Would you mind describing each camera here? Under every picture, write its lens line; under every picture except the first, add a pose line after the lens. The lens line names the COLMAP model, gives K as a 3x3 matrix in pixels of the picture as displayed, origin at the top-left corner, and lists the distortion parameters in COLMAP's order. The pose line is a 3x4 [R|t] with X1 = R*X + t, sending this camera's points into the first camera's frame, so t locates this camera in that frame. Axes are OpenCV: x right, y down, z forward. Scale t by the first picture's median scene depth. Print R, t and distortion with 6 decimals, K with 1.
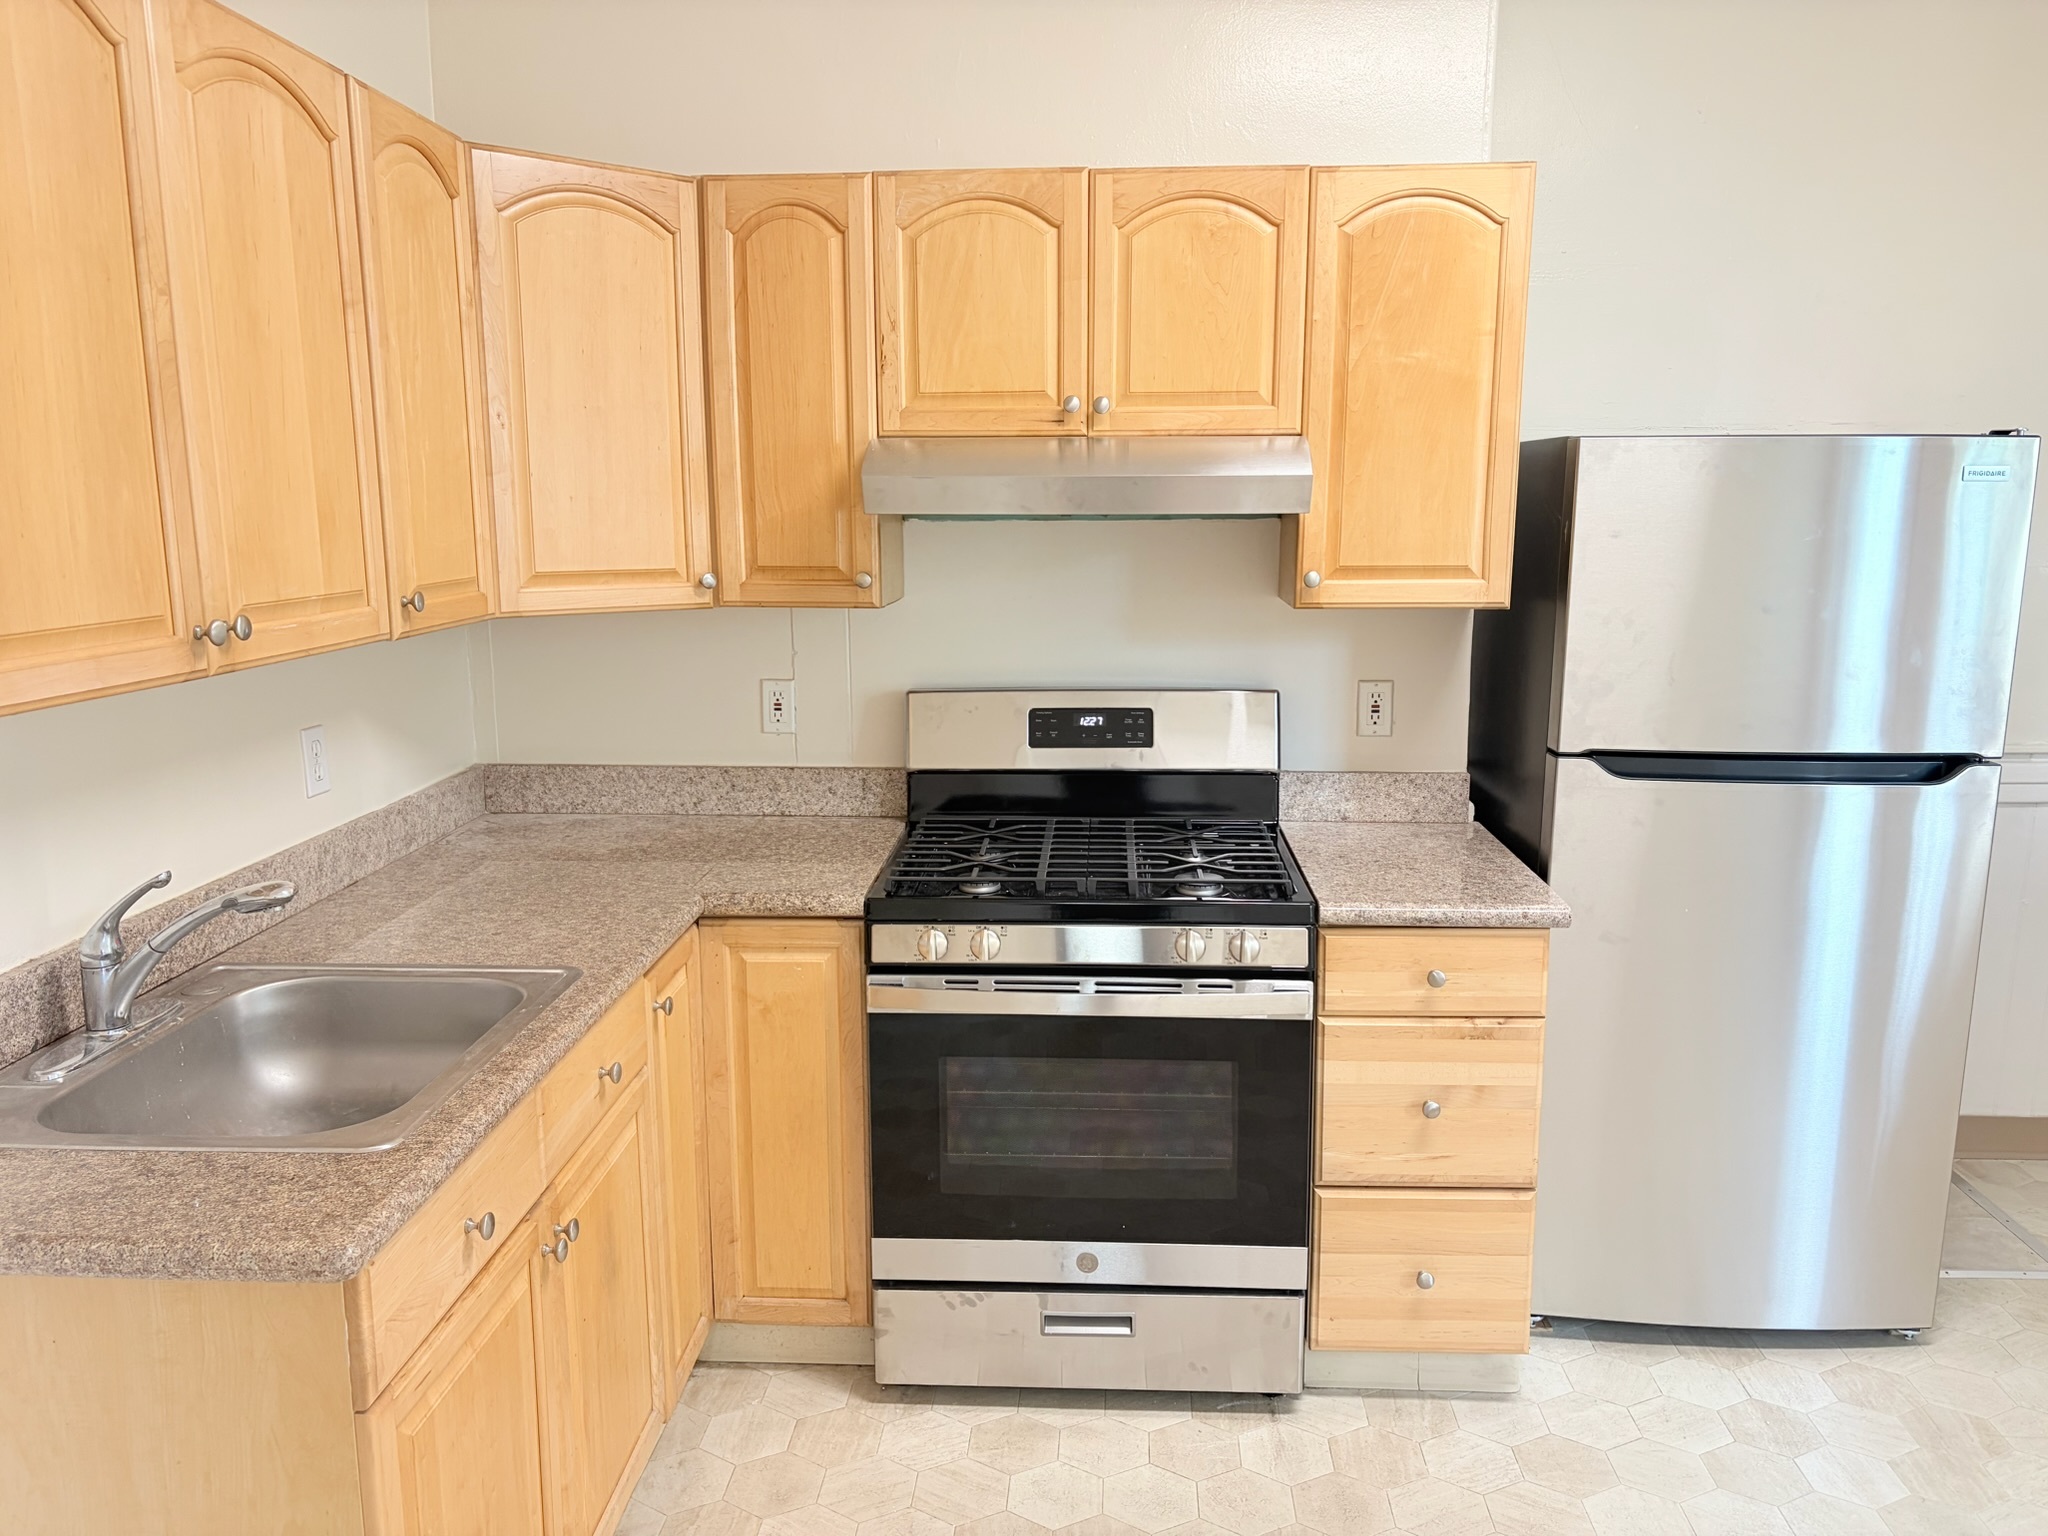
lens RADIAL K [[1547.6, 0, 1030.0], [0, 1547.6, 766.9], [0, 0, 1]] dist [0.039520, -0.022070]
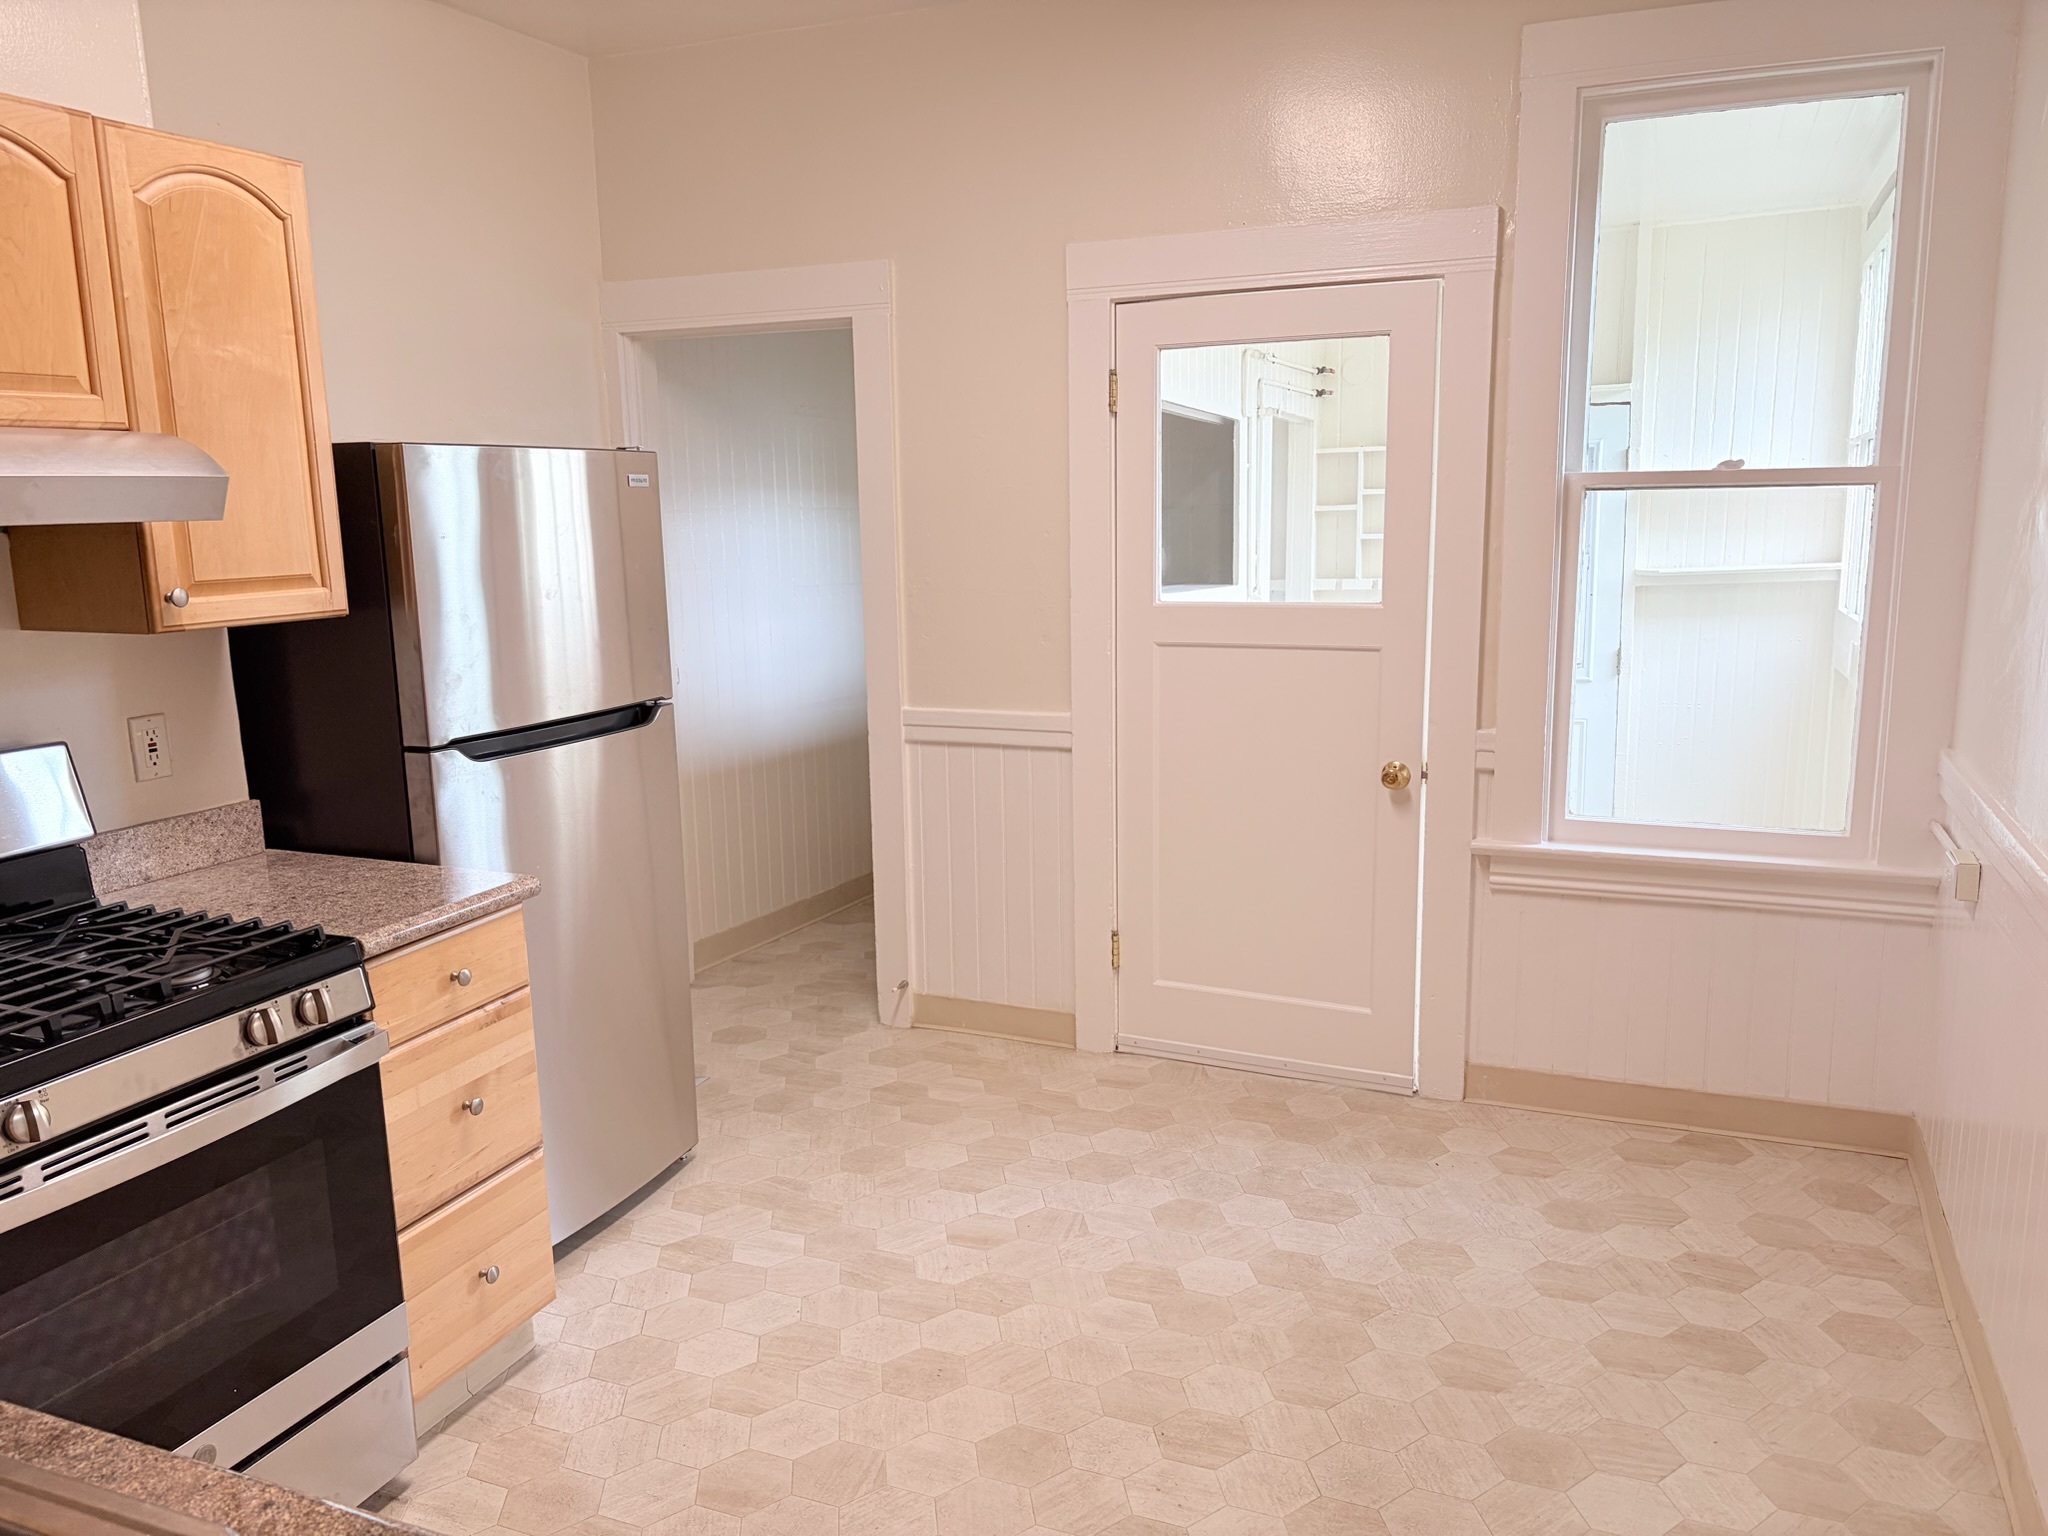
lens RADIAL K [[1547.6, 0, 1034.8], [0, 1547.6, 773.1], [0, 0, 1]] dist [0.039520, -0.022070]
pose [[0.340466, -0.177057, 0.923436, -0.493585], [0.187007, 0.975241, 0.118042, -0.040337], [-0.921472, 0.132500, 0.365147, 0.259082]]
